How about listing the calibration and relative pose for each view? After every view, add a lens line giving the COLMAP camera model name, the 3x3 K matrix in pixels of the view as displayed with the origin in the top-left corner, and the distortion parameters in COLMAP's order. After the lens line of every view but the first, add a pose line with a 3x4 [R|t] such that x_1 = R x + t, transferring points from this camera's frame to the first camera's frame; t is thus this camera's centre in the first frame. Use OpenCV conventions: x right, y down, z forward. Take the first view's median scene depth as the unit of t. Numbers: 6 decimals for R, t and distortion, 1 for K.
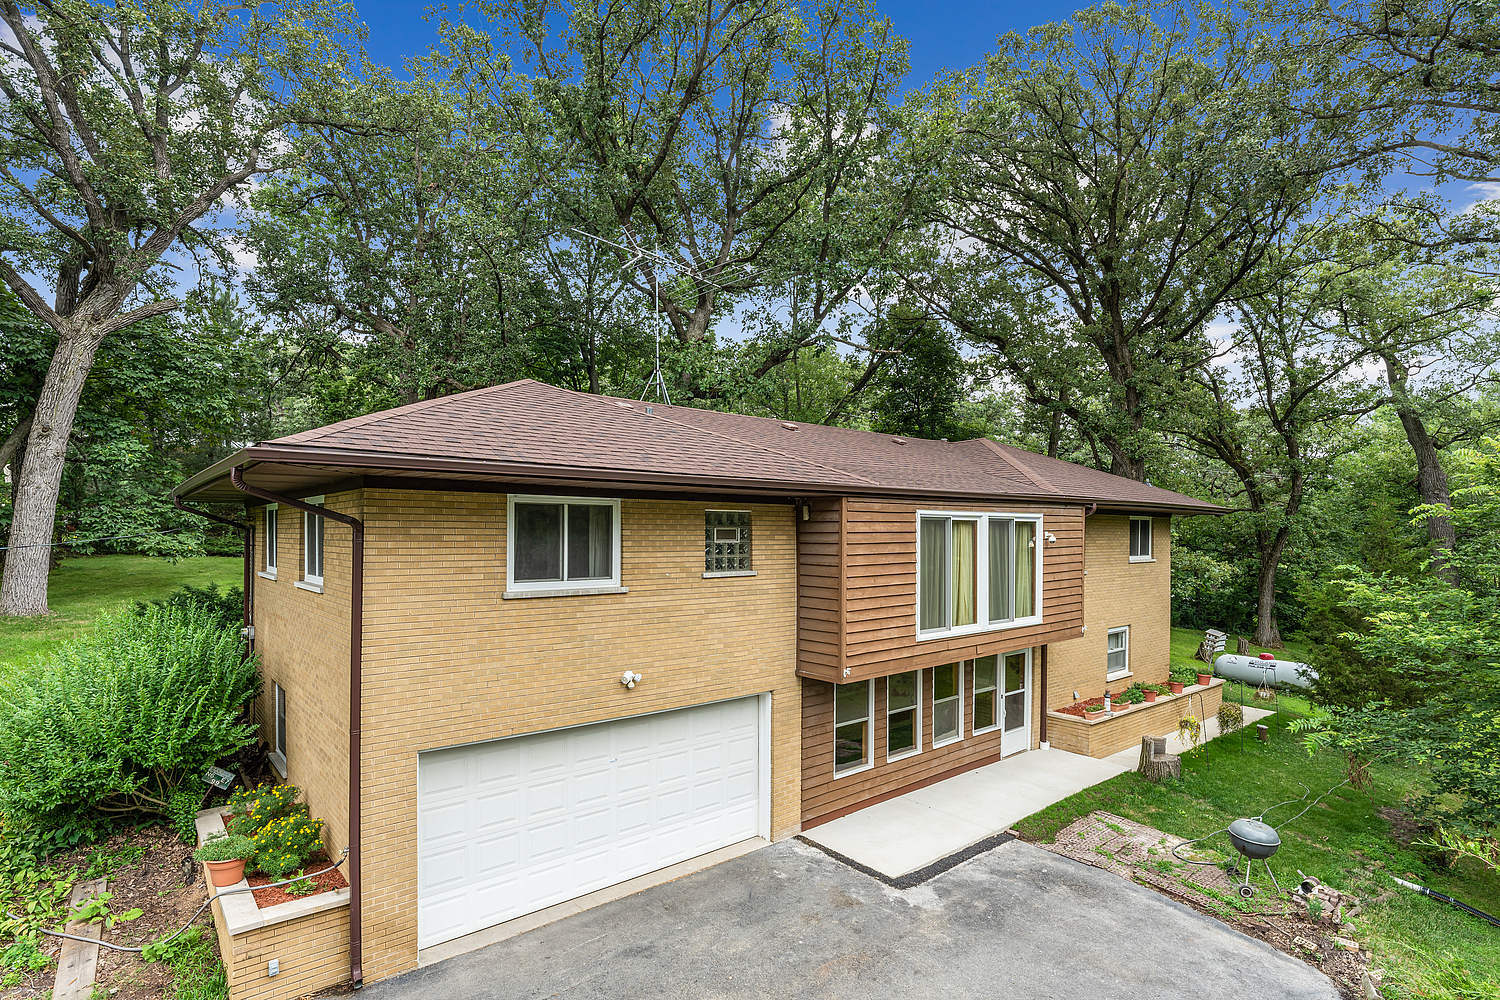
lens RADIAL K [[749.4, 0, 751.7], [0, 749.4, 539.7], [0, 0, 1]] dist [-0.001064, -0.000214]
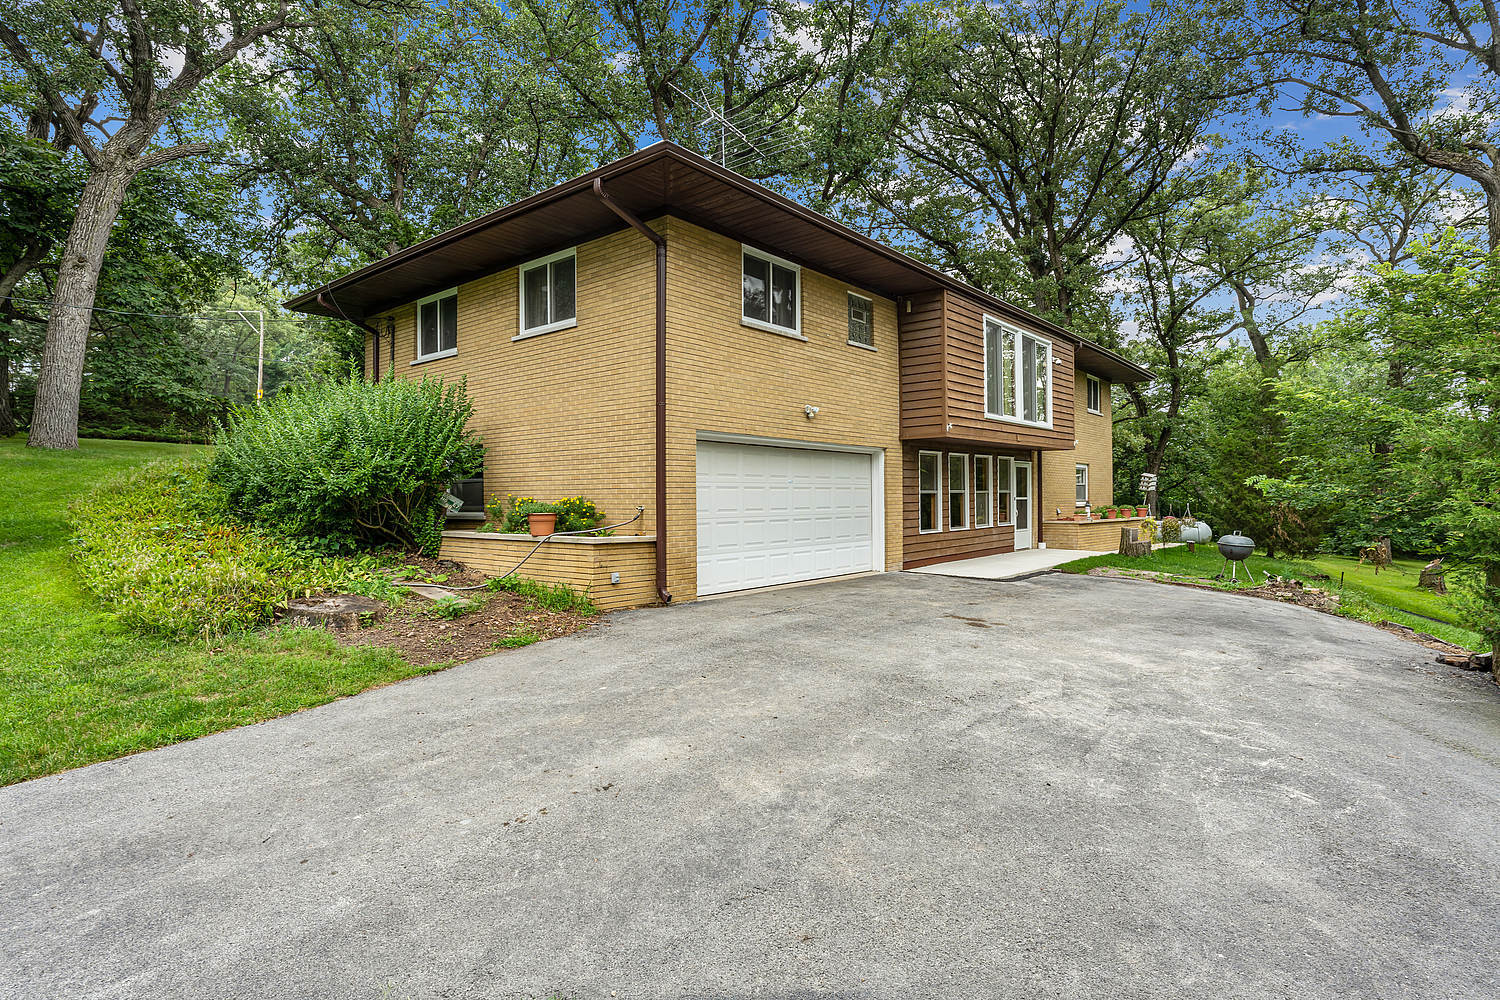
lens RADIAL K [[775.9, 0, 750.0], [0, 775.9, 500.0], [0, 0, 1]] dist [-0.004365, -0.001094]
pose [[0.984745, -0.011500, 0.173625, -0.298418], [0.013422, 0.999861, -0.009895, 0.212073], [-0.173487, 0.012075, 0.984762, -0.157943]]
